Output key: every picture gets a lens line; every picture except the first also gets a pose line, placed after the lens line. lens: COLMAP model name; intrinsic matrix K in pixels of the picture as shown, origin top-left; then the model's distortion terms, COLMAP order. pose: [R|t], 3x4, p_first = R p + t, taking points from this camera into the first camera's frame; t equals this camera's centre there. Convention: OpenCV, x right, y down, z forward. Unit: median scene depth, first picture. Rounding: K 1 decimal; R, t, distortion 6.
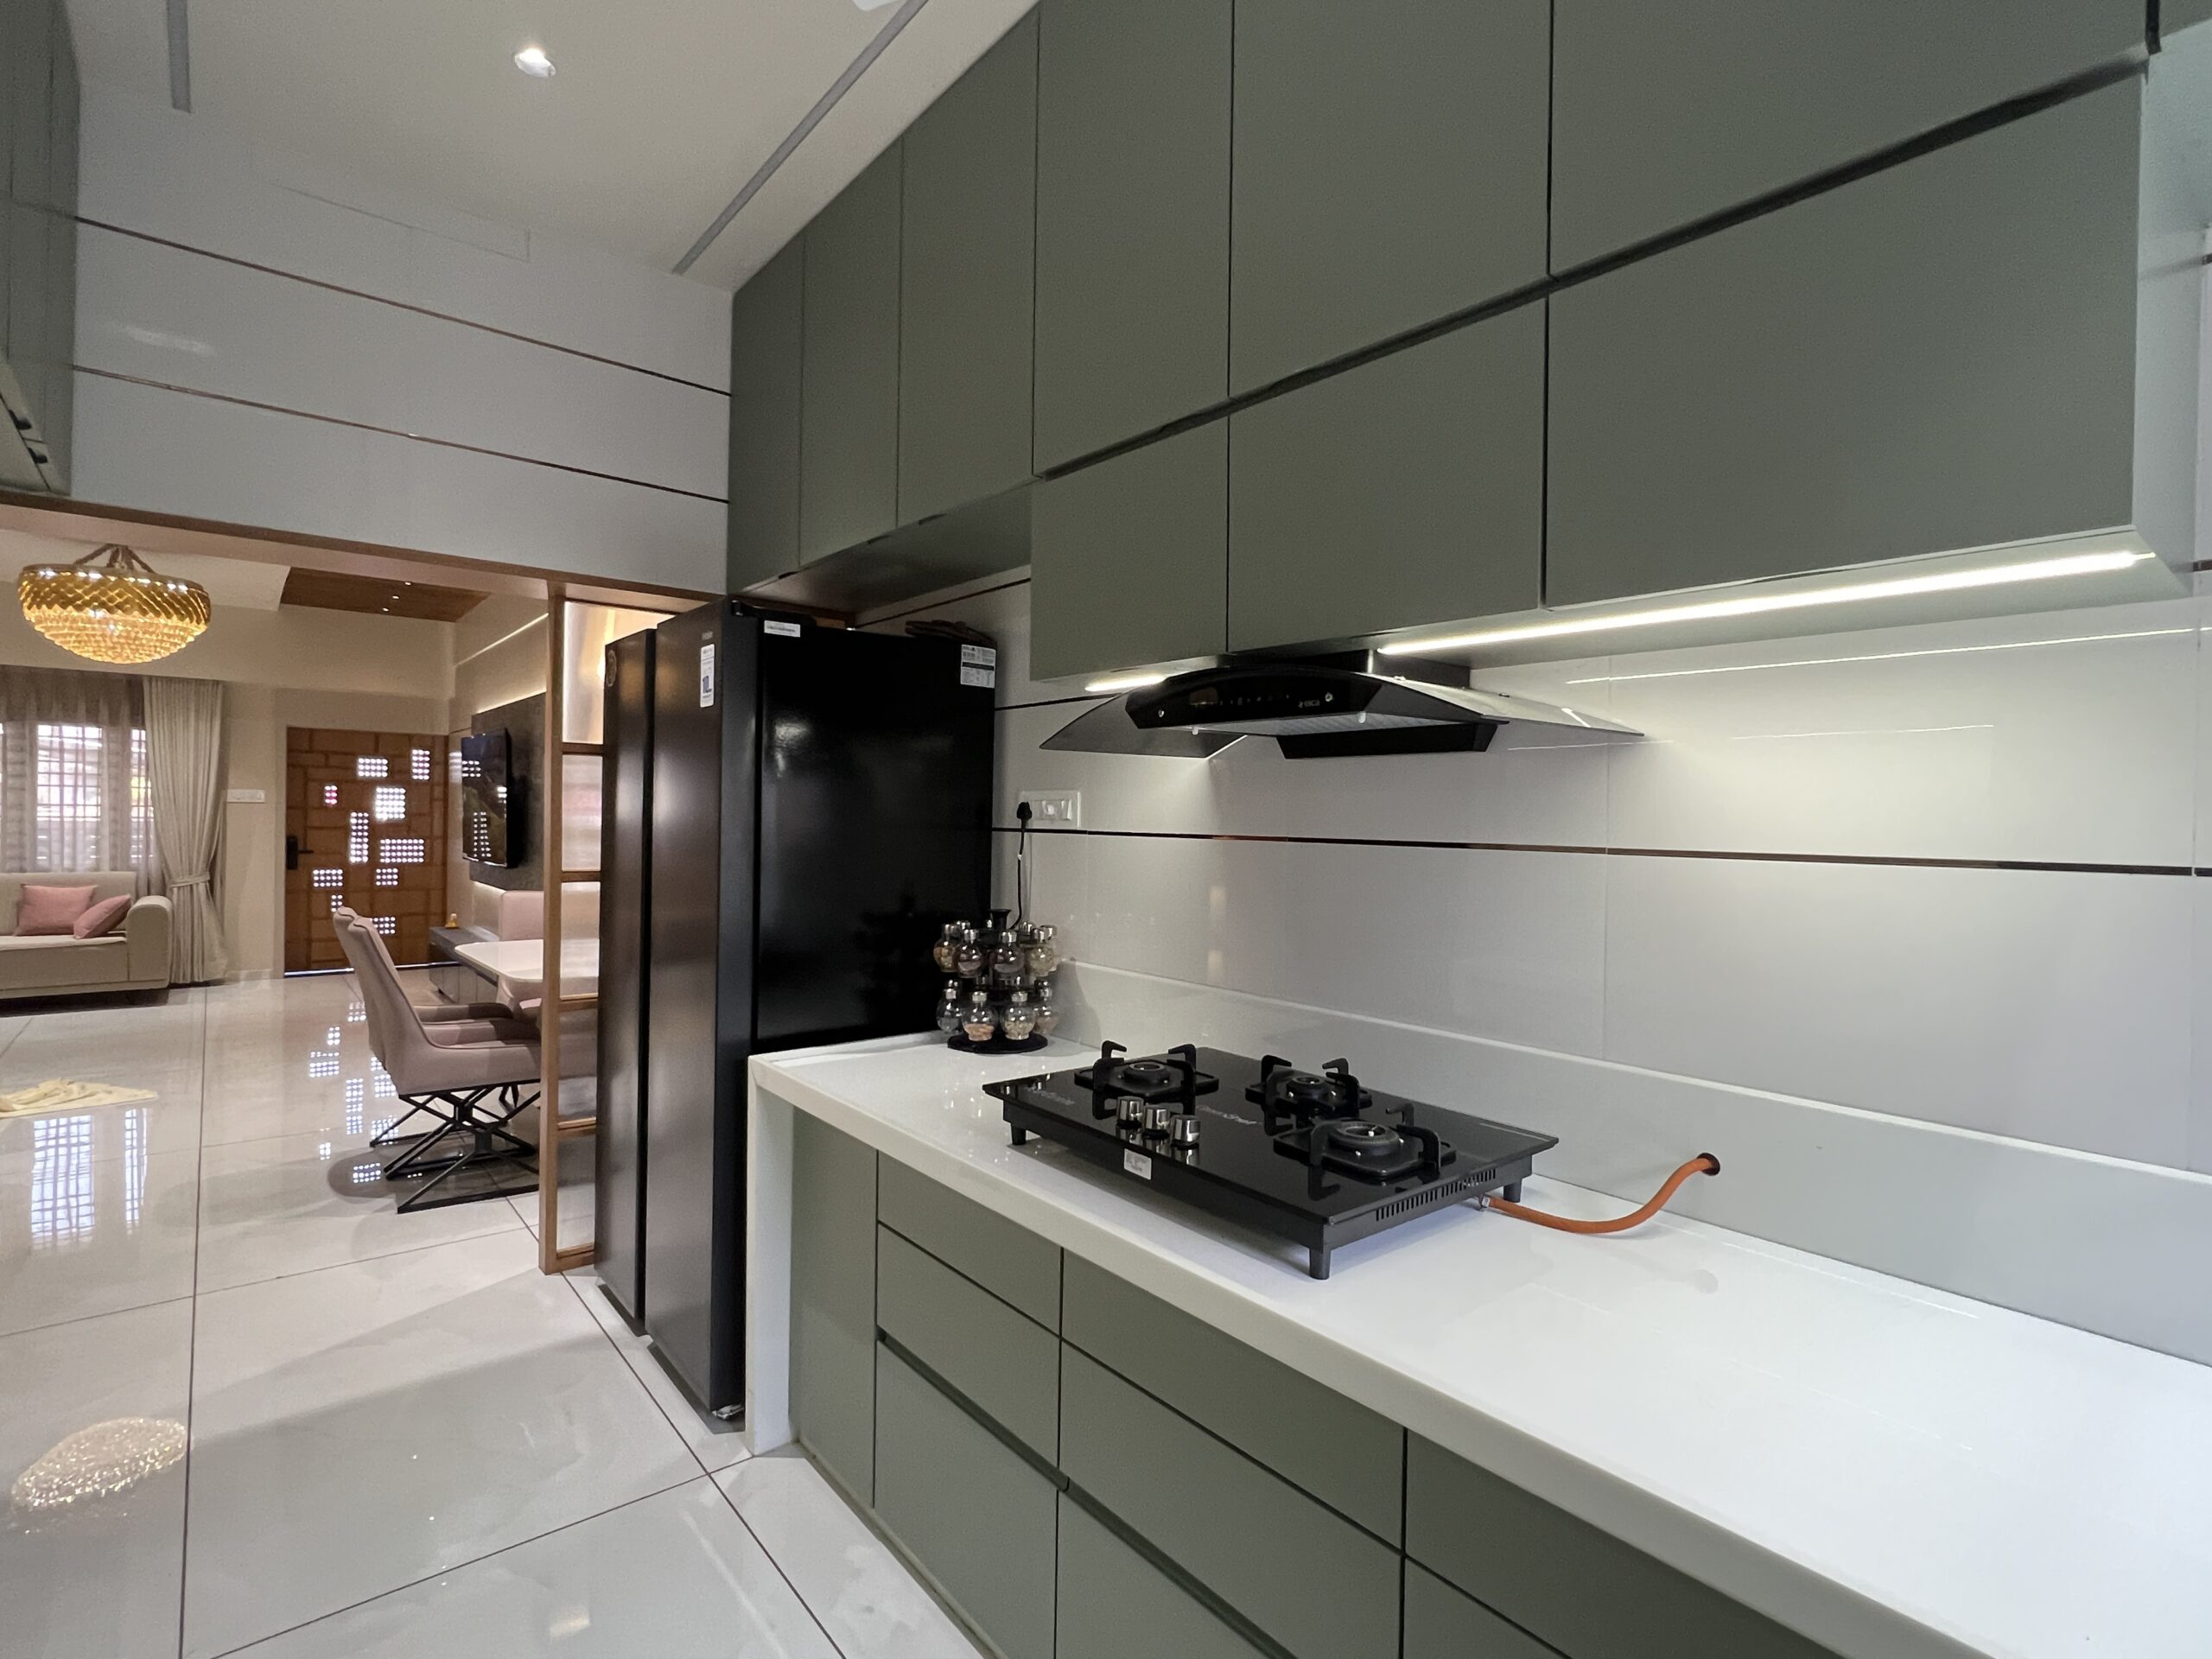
lens RADIAL K [[1084.0, 0, 1106.0], [0, 1084.0, 829.5], [0, 0, 1]] dist [-0.002326, 0.000067]
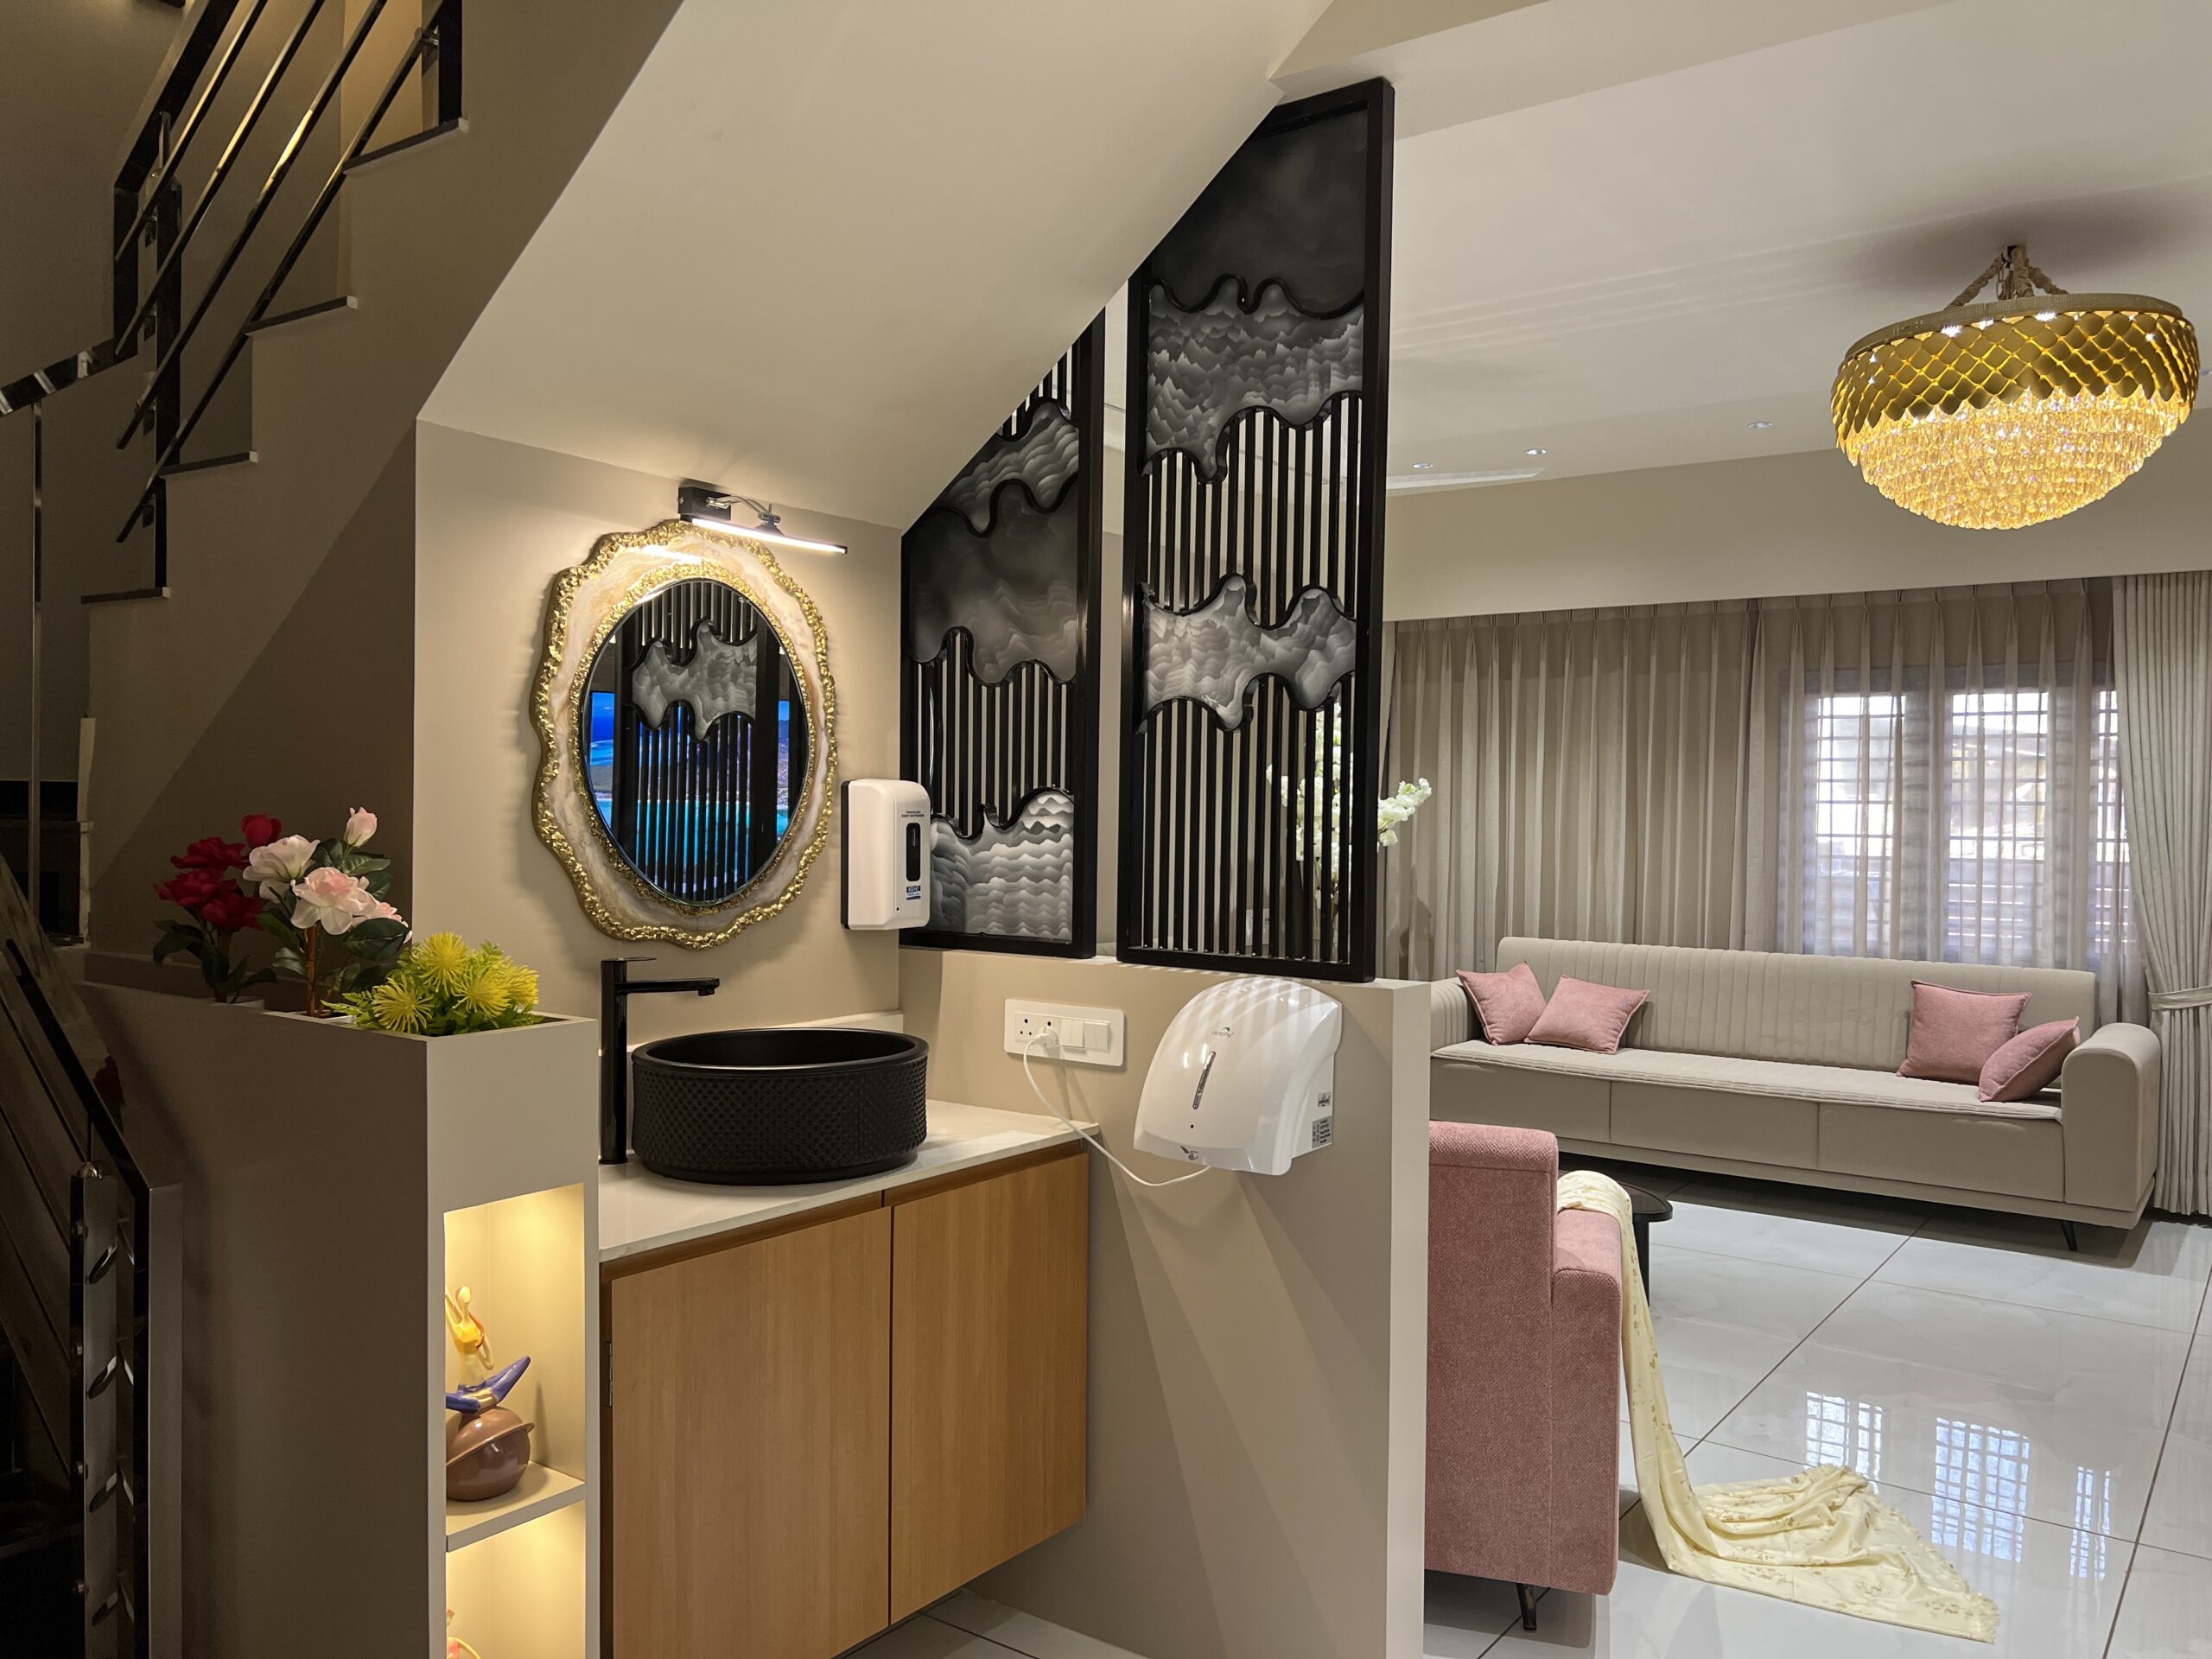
lens RADIAL K [[1663.0, 0, 1106.0], [0, 1663.0, 829.5], [0, 0, 1]] dist [0.069112, -0.069546]
pose [[0.249638, -0.005667, -0.968323, -0.246515], [-0.019115, 0.999759, -0.010779, -0.009547], [0.968151, 0.021200, 0.249470, 0.350514]]
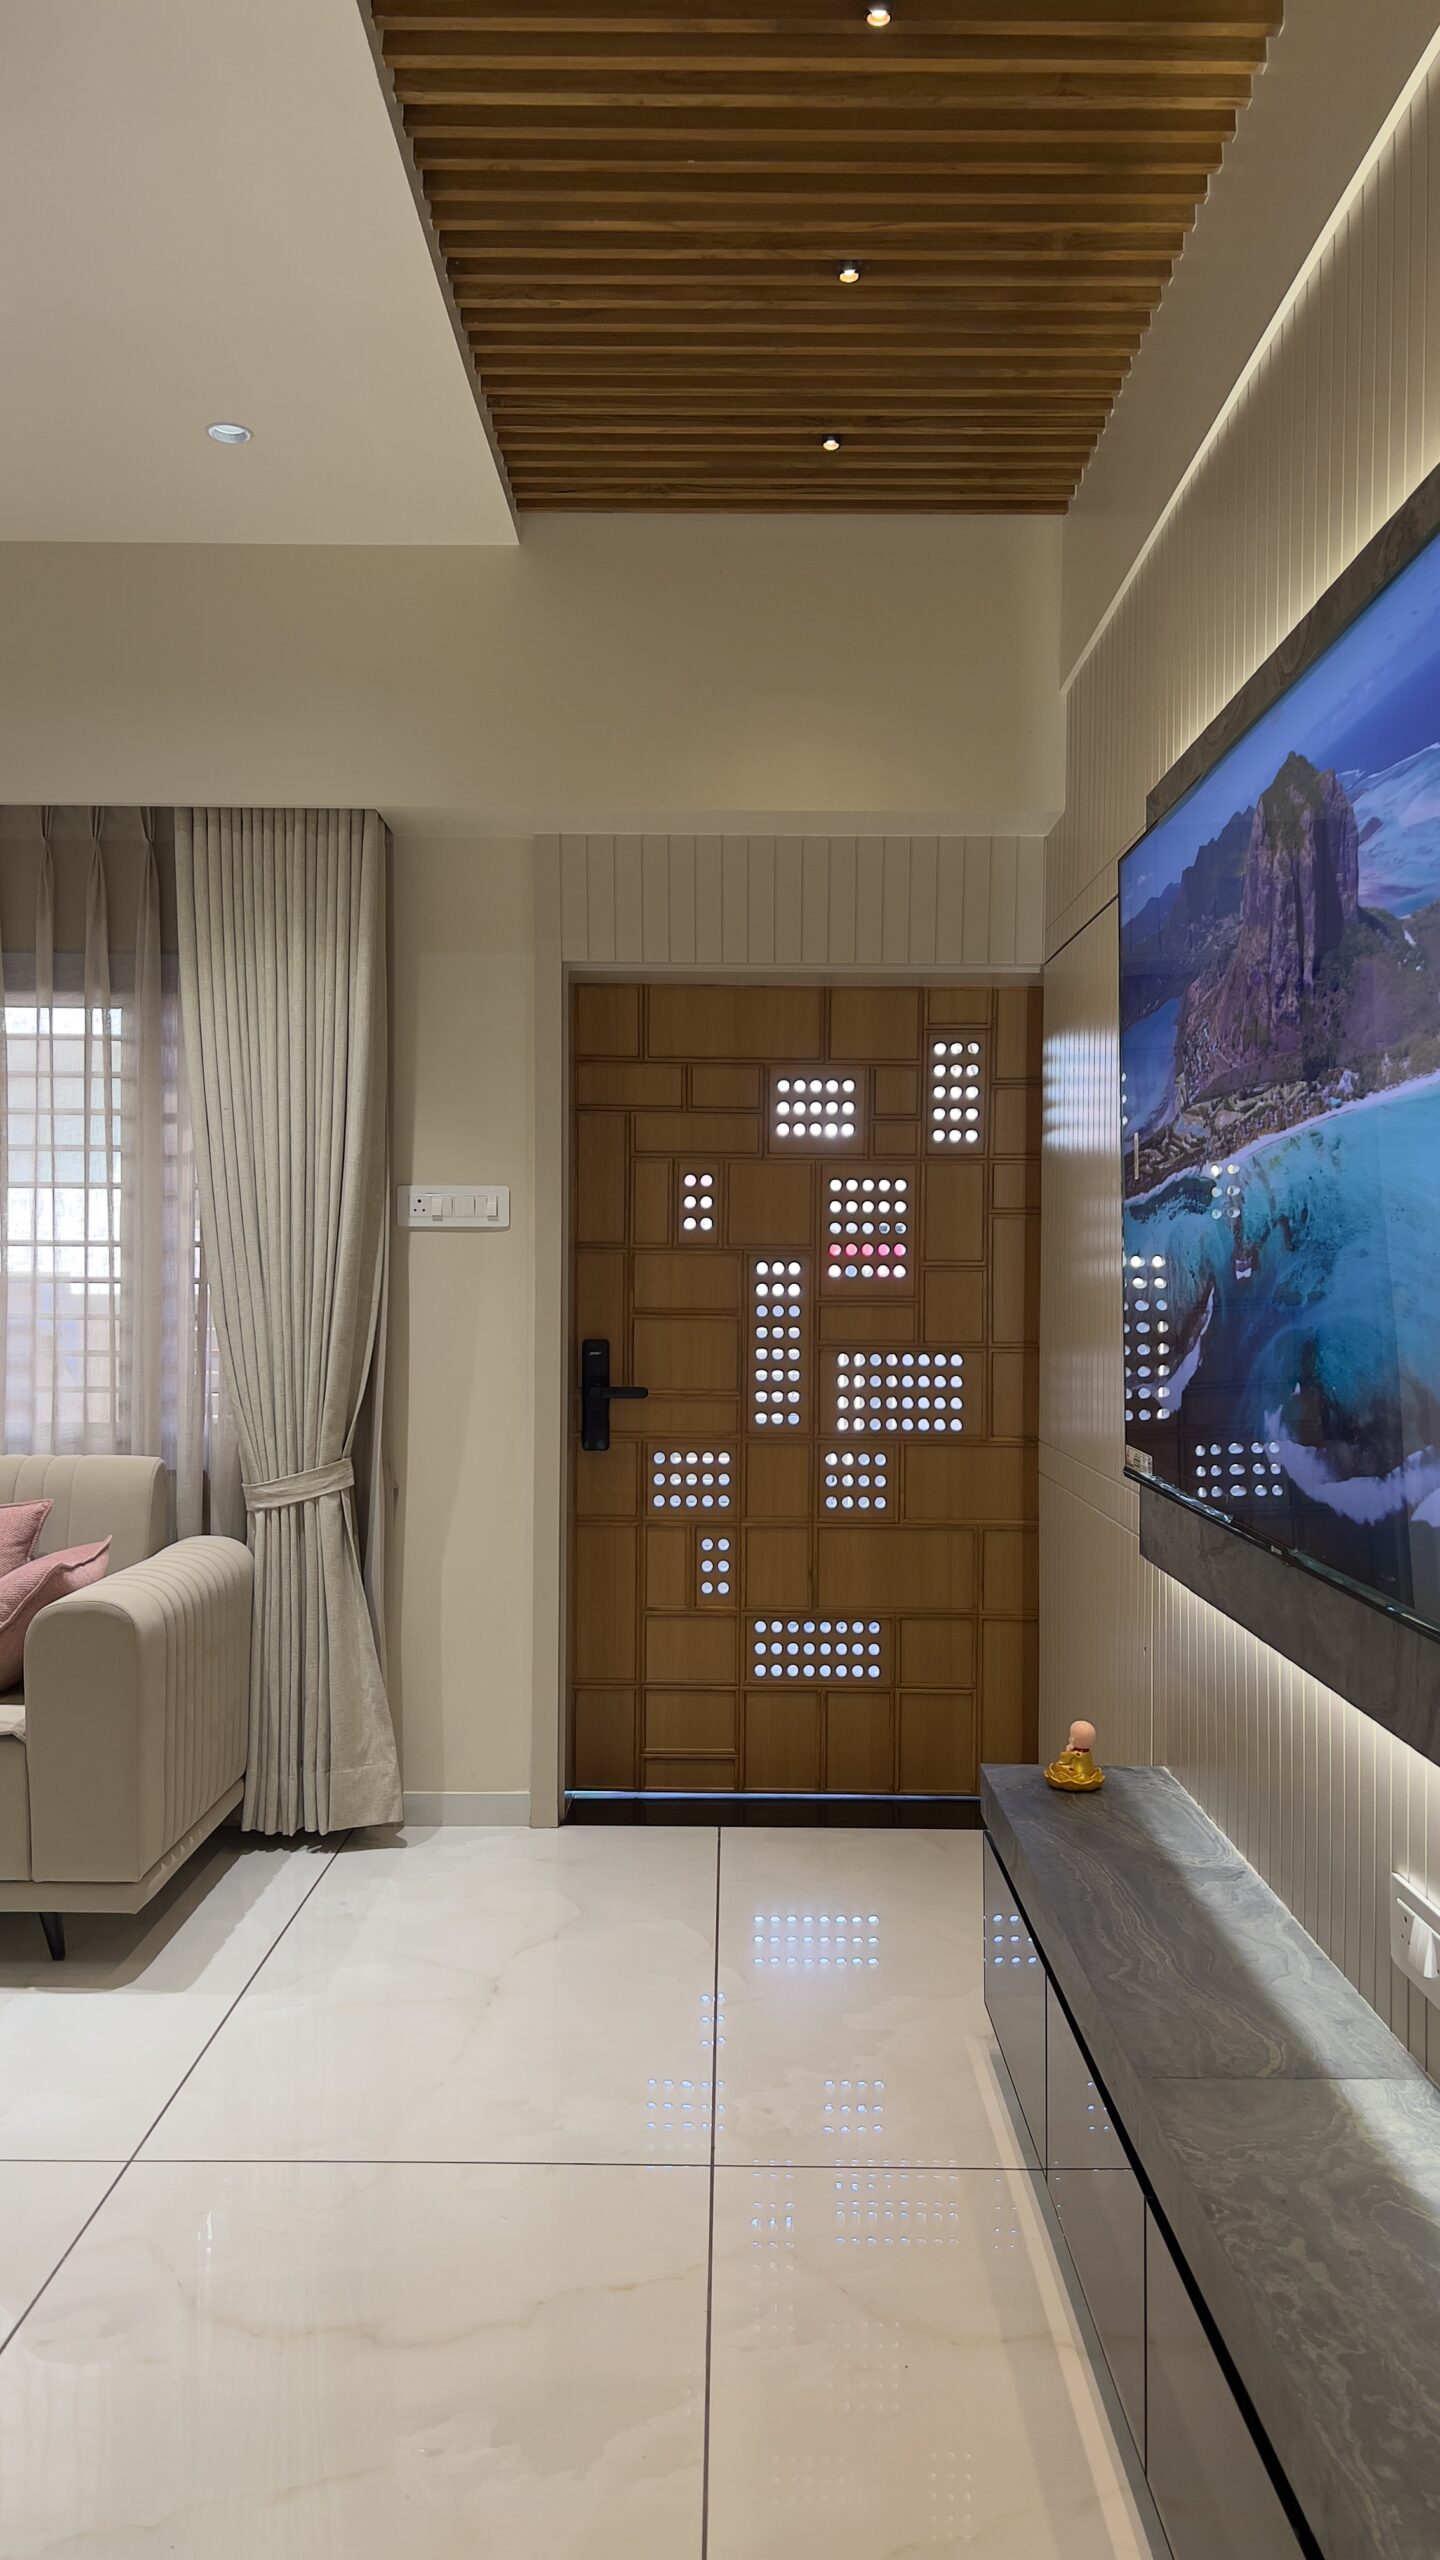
lens RADIAL K [[1952.1, 0, 720.0], [0, 1952.1, 1280.0], [0, 0, 1]] dist [0.084777, 0.000042]
pose [[0.765754, -0.012829, -0.643006, -0.406325], [0.001570, 0.999835, -0.018079, -0.000594], [0.643132, 0.012835, 0.765648, 0.658261]]
